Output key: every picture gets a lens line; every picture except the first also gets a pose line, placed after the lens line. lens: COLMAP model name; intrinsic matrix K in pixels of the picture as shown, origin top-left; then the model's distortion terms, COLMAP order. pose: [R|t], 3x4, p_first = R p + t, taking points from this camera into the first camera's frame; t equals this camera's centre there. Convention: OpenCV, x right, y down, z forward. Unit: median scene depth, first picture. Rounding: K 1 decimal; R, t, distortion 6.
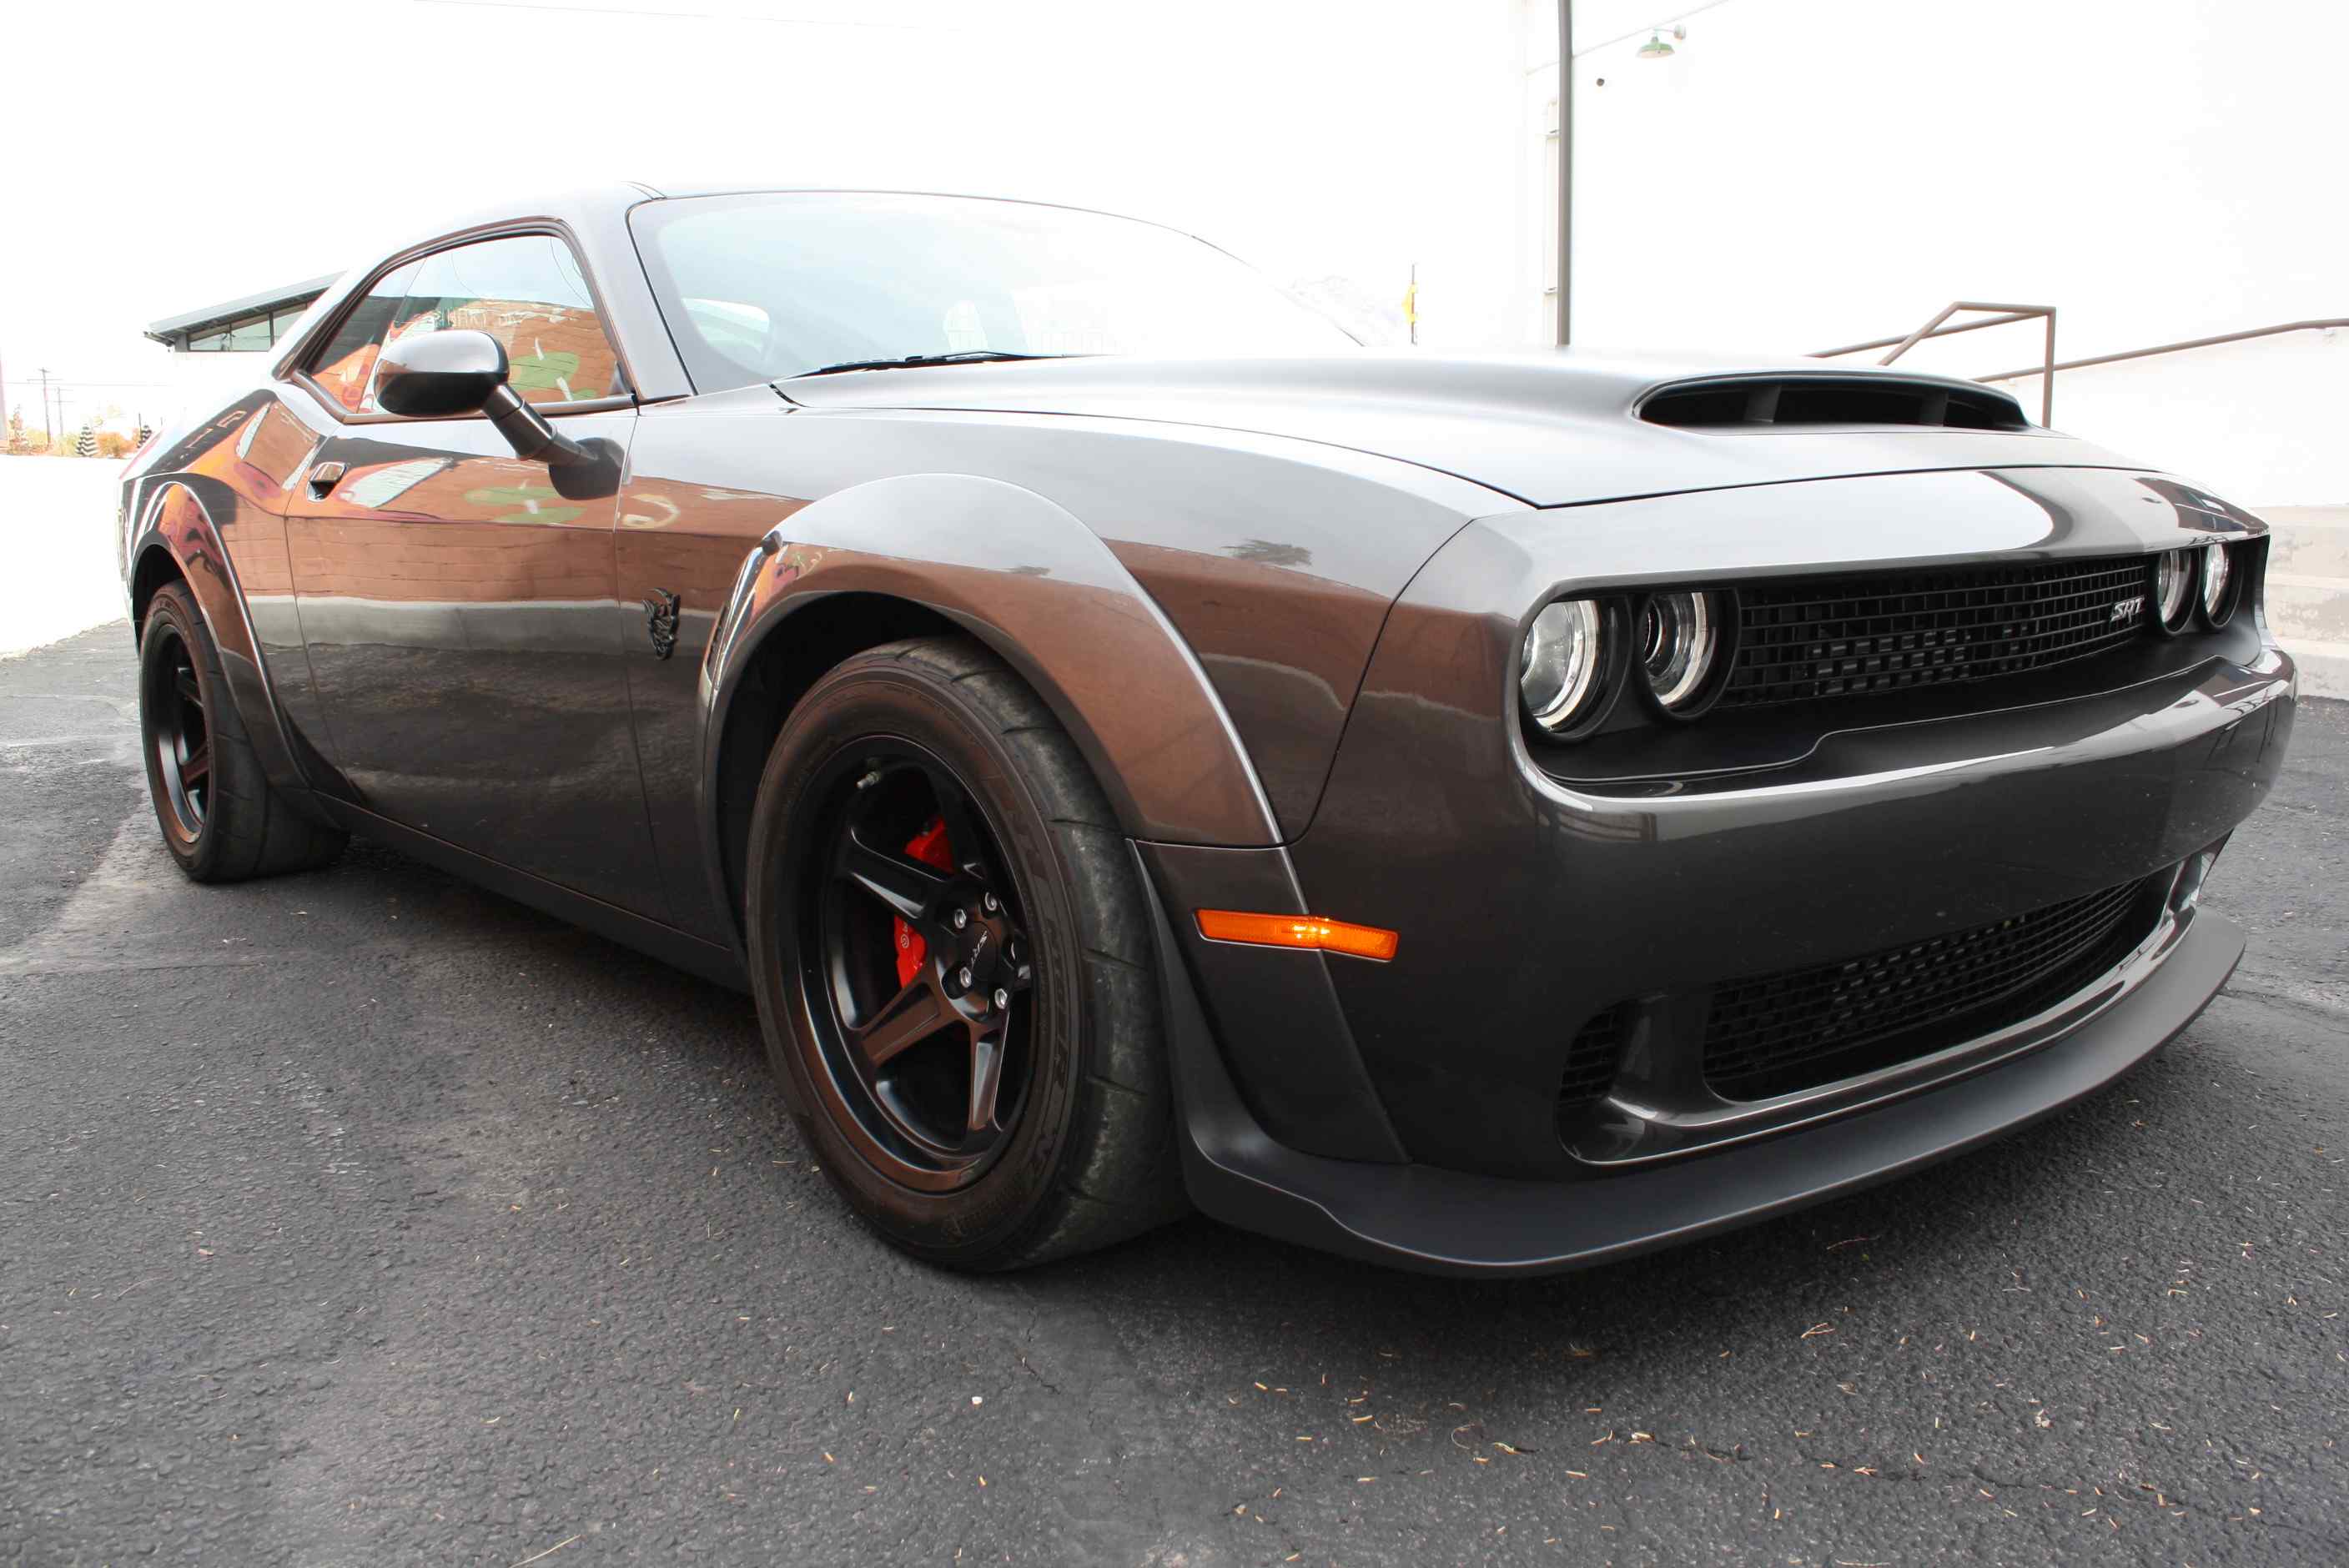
lens RADIAL K [[1975.0, 0, 1187.4], [0, 1975.0, 795.0], [0, 0, 1]] dist [-0.165064, 0.143626]
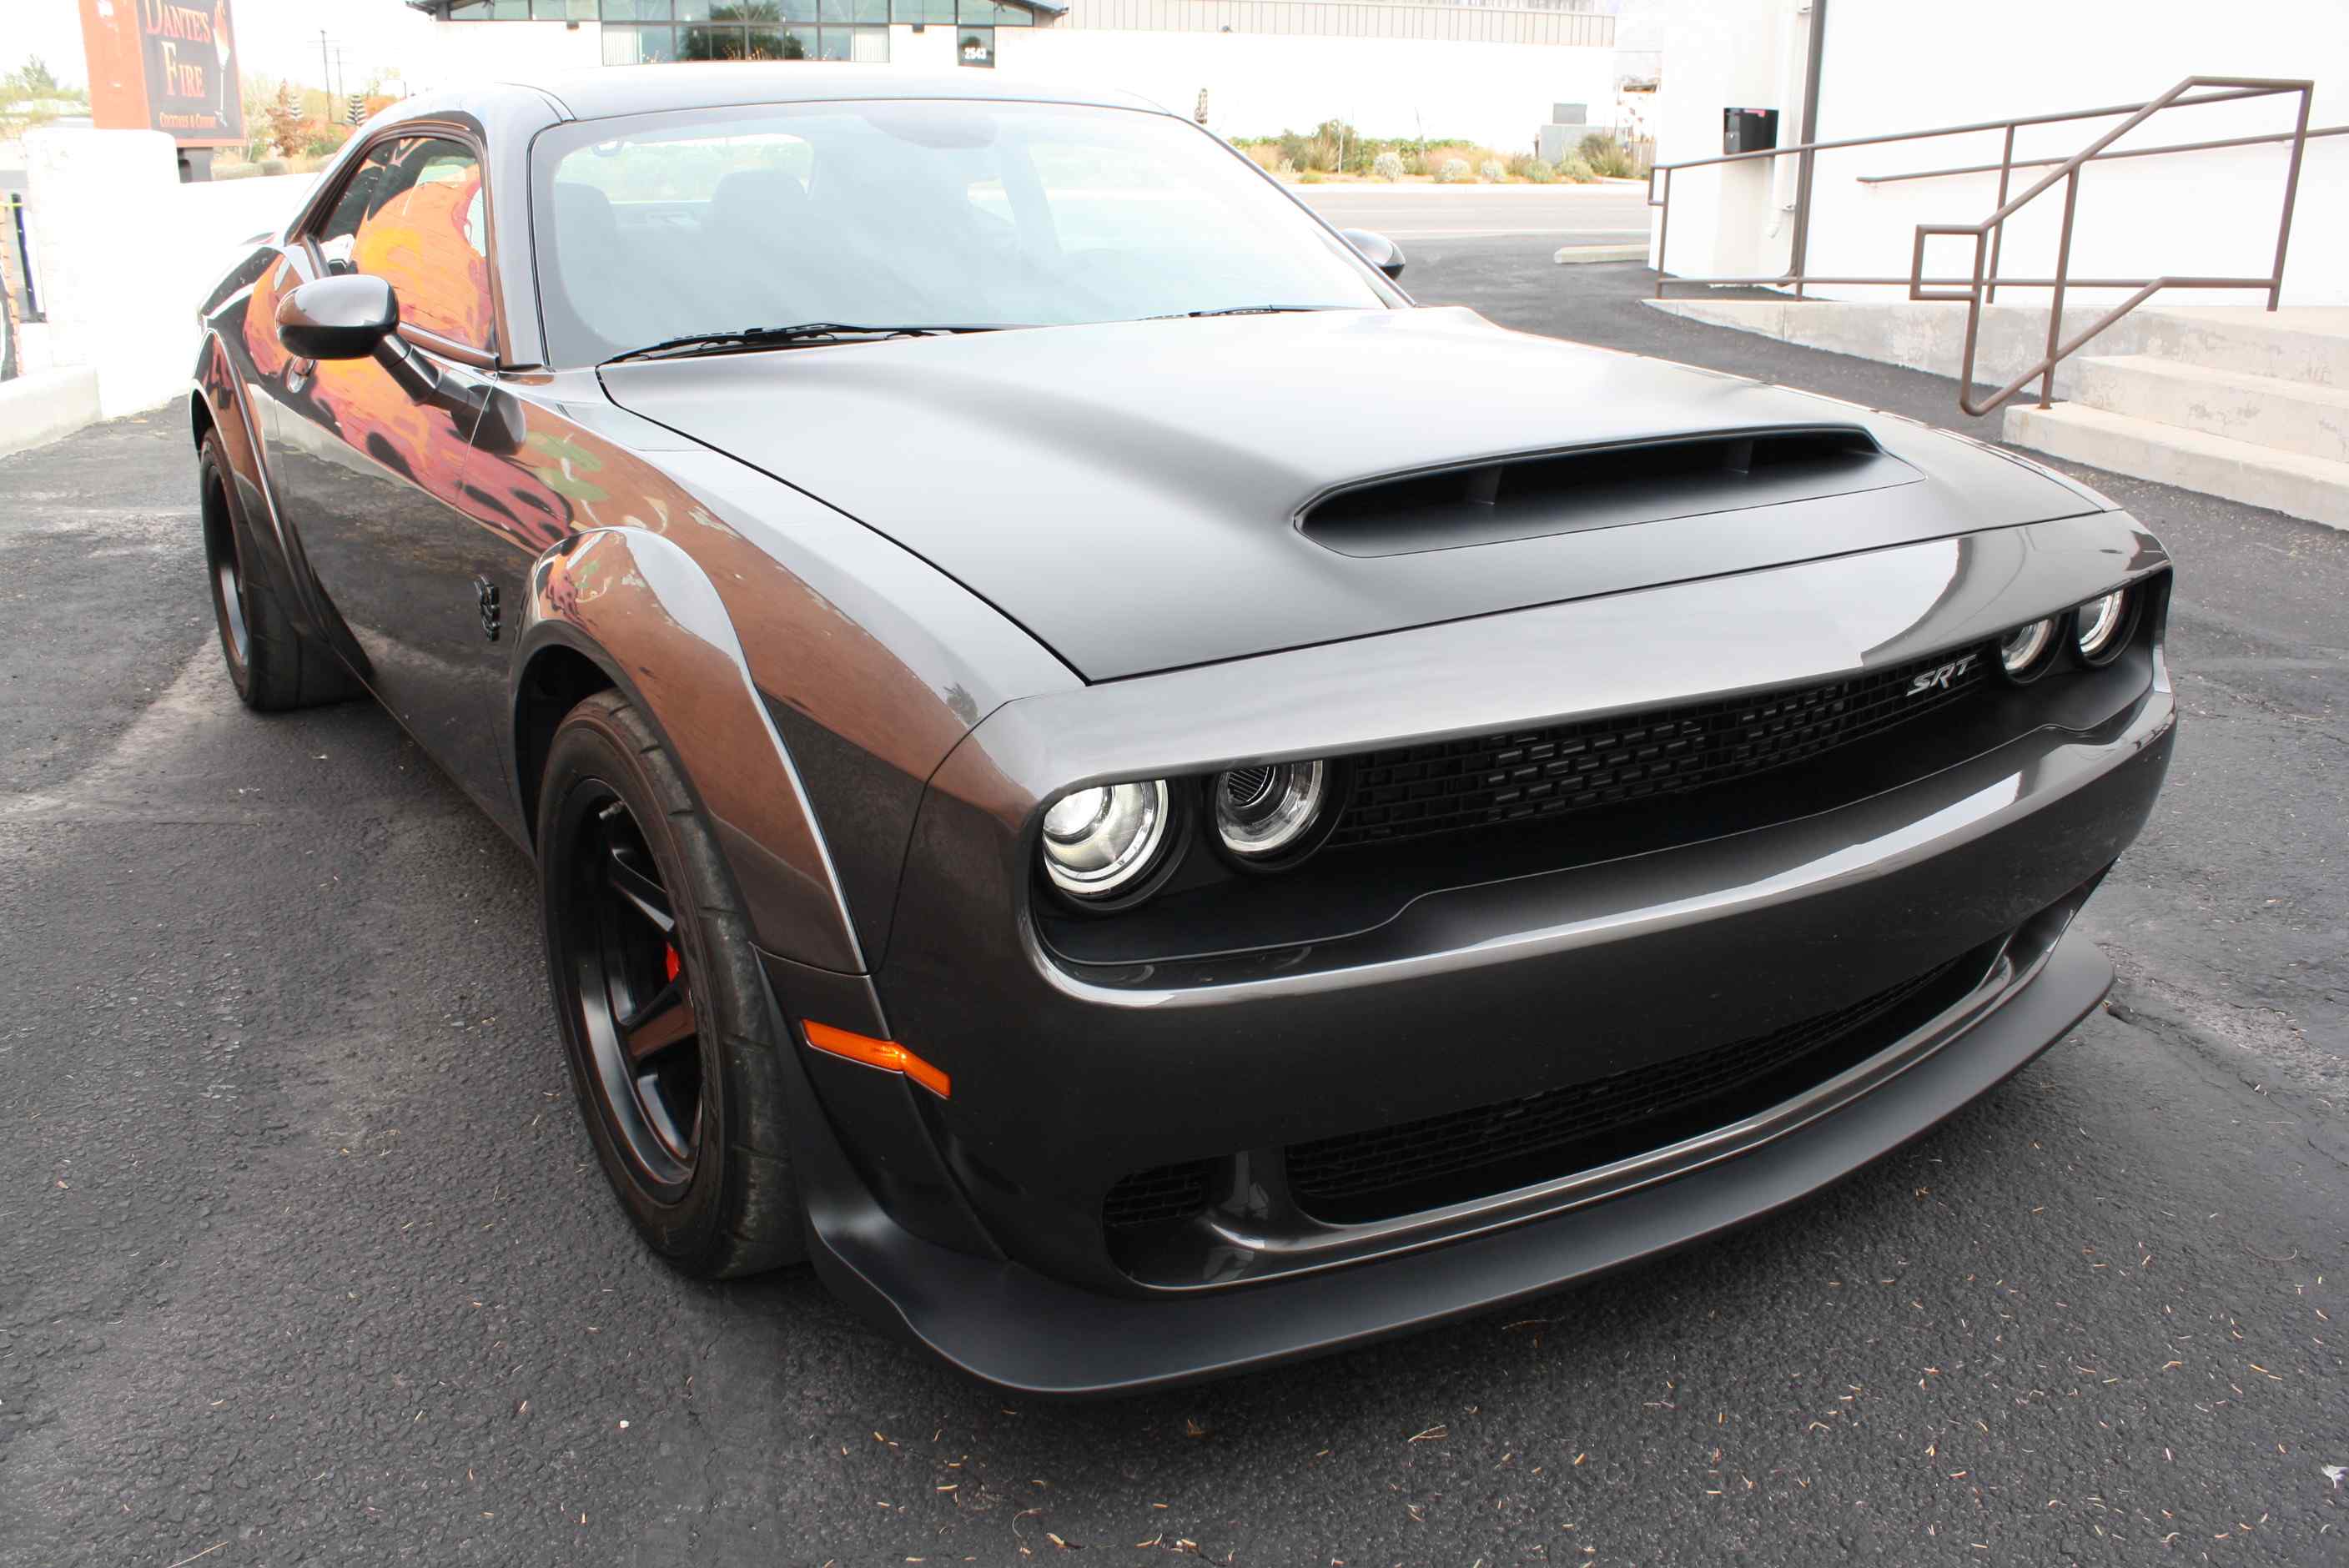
lens RADIAL K [[2006.9, 0, 1181.9], [0, 2006.9, 778.7], [0, 0, 1]] dist [-0.150567, 0.123632]
pose [[0.989688, 0.056977, -0.131420, 0.292853], [-0.037053, 0.988090, 0.149350, -0.203736], [0.138364, -0.142940, 0.980012, 0.000560]]
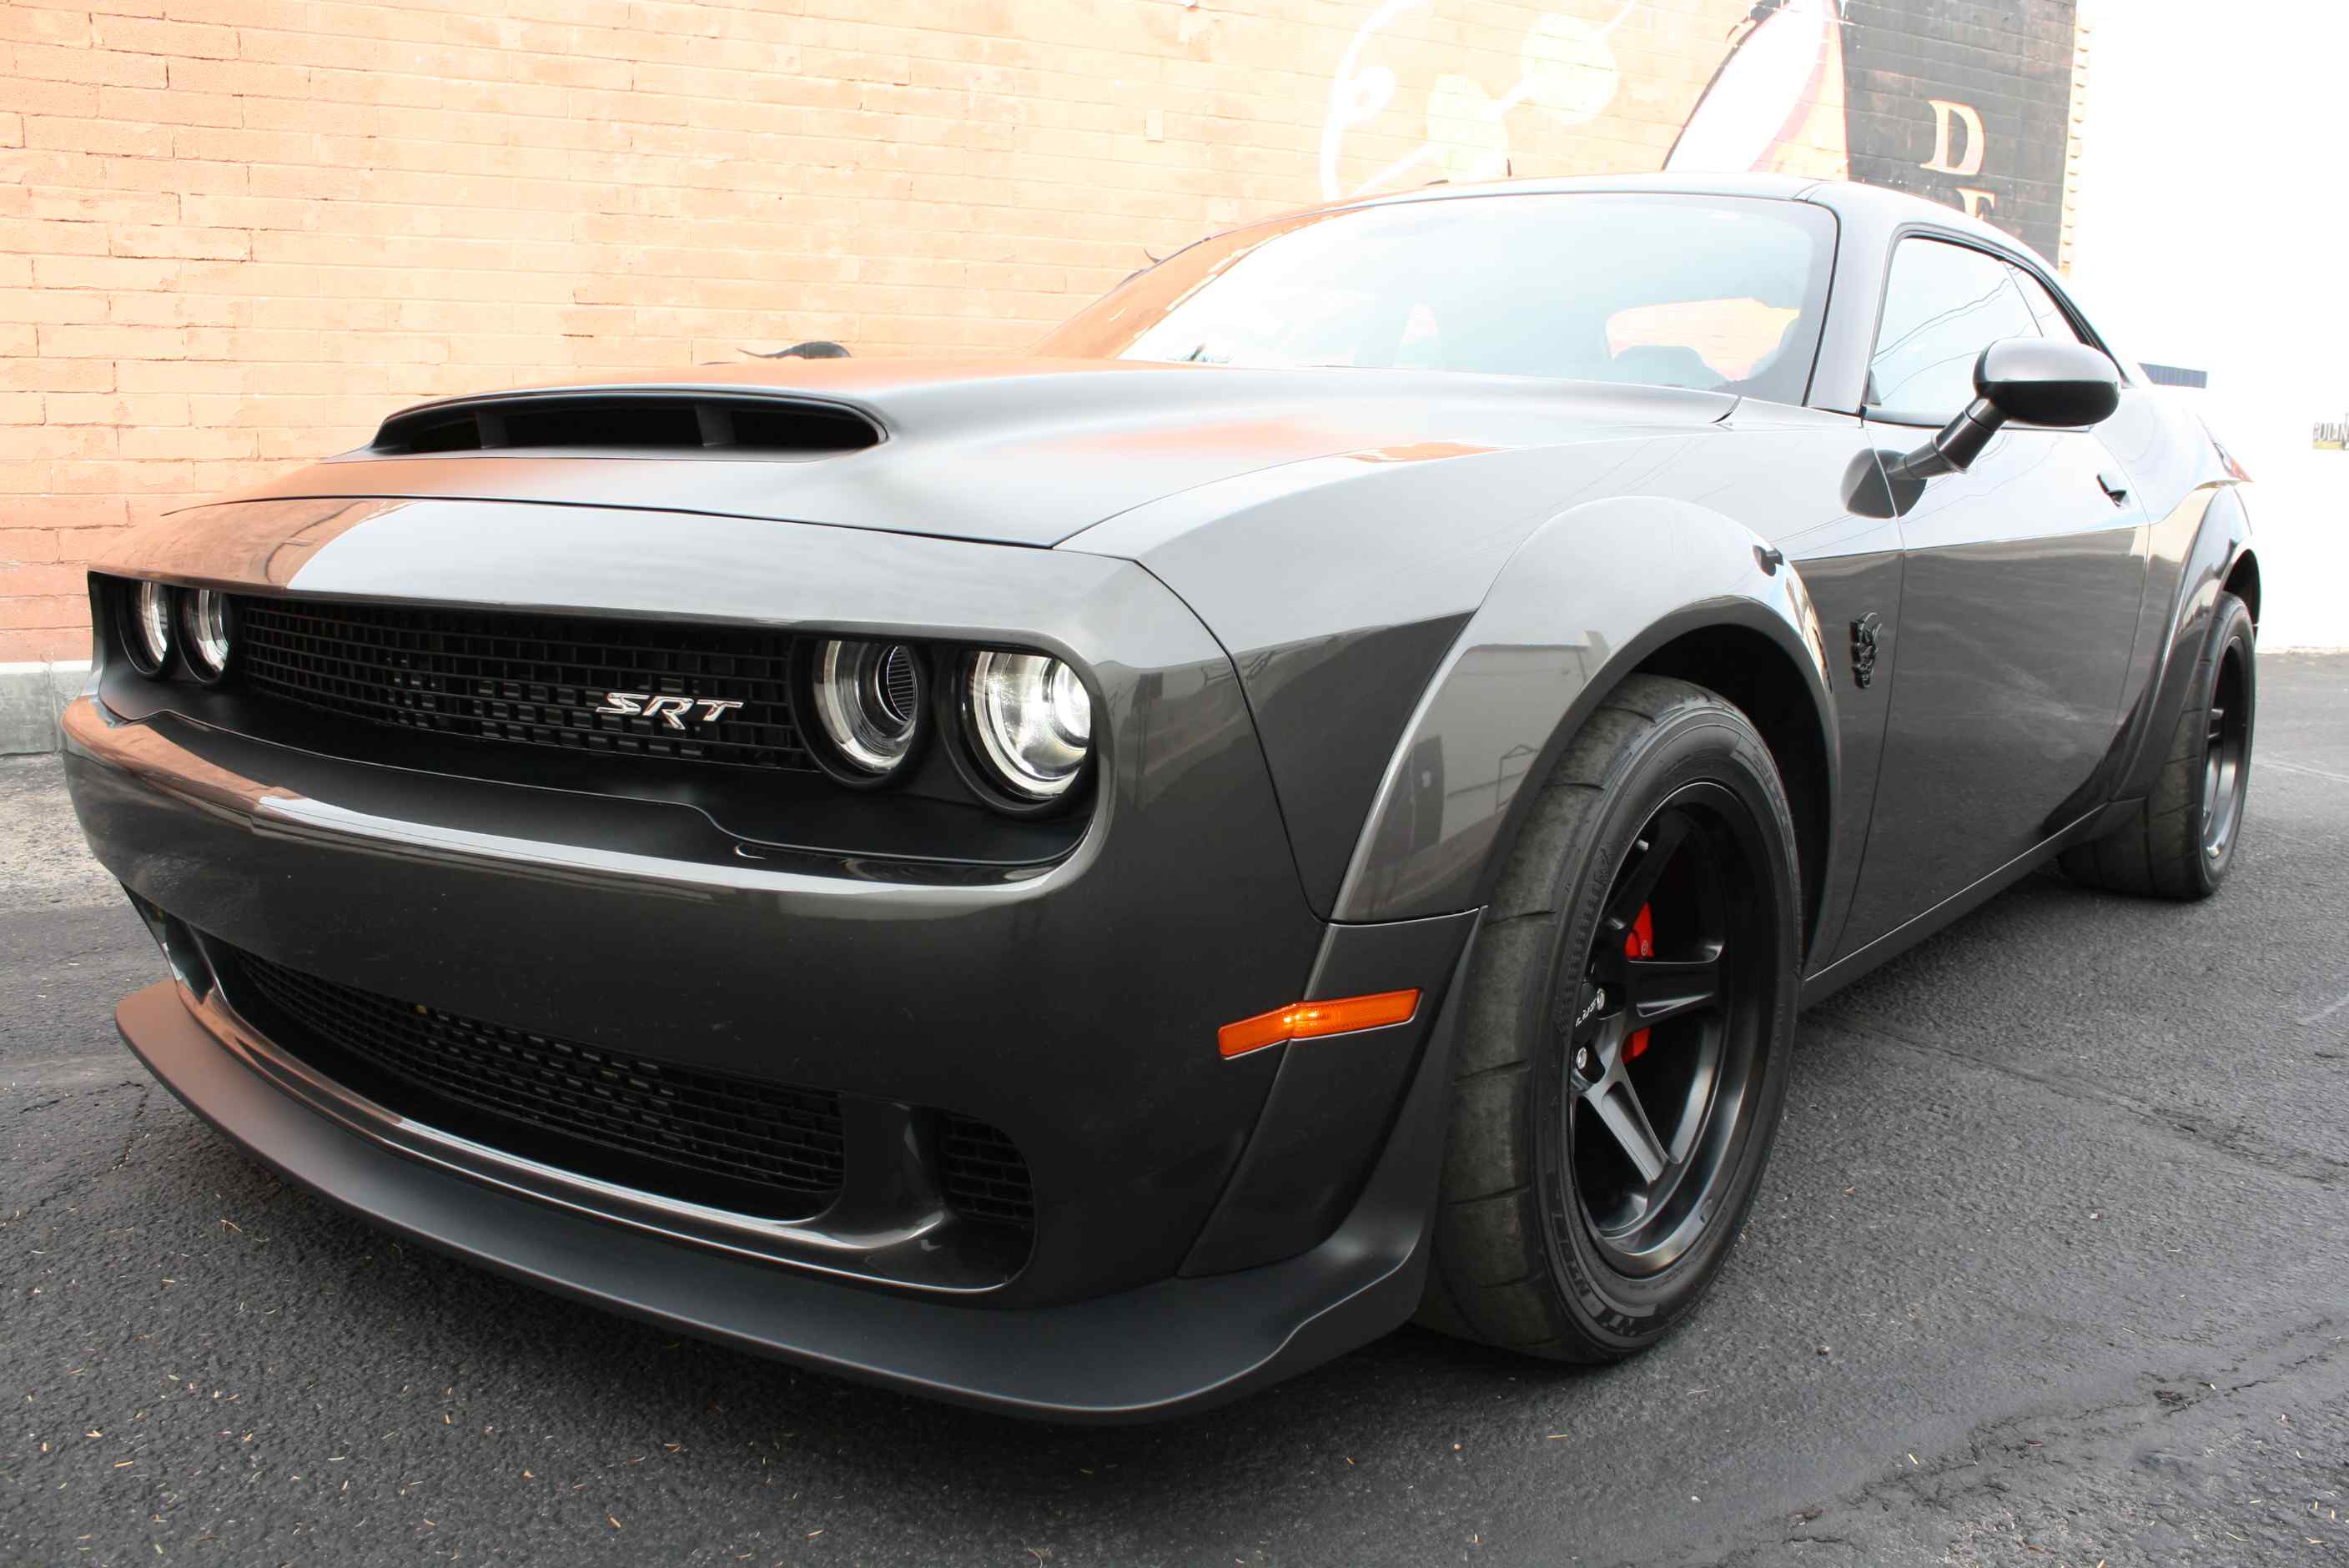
lens RADIAL K [[1975.0, 0, 1188.5], [0, 1975.0, 790.0], [0, 0, 1]] dist [-0.165064, 0.143626]
pose [[0.175876, 0.179464, -0.967915, 1.400420], [-0.177005, 0.972982, 0.148241, -0.237938], [0.968368, 0.145254, 0.202890, 1.202112]]
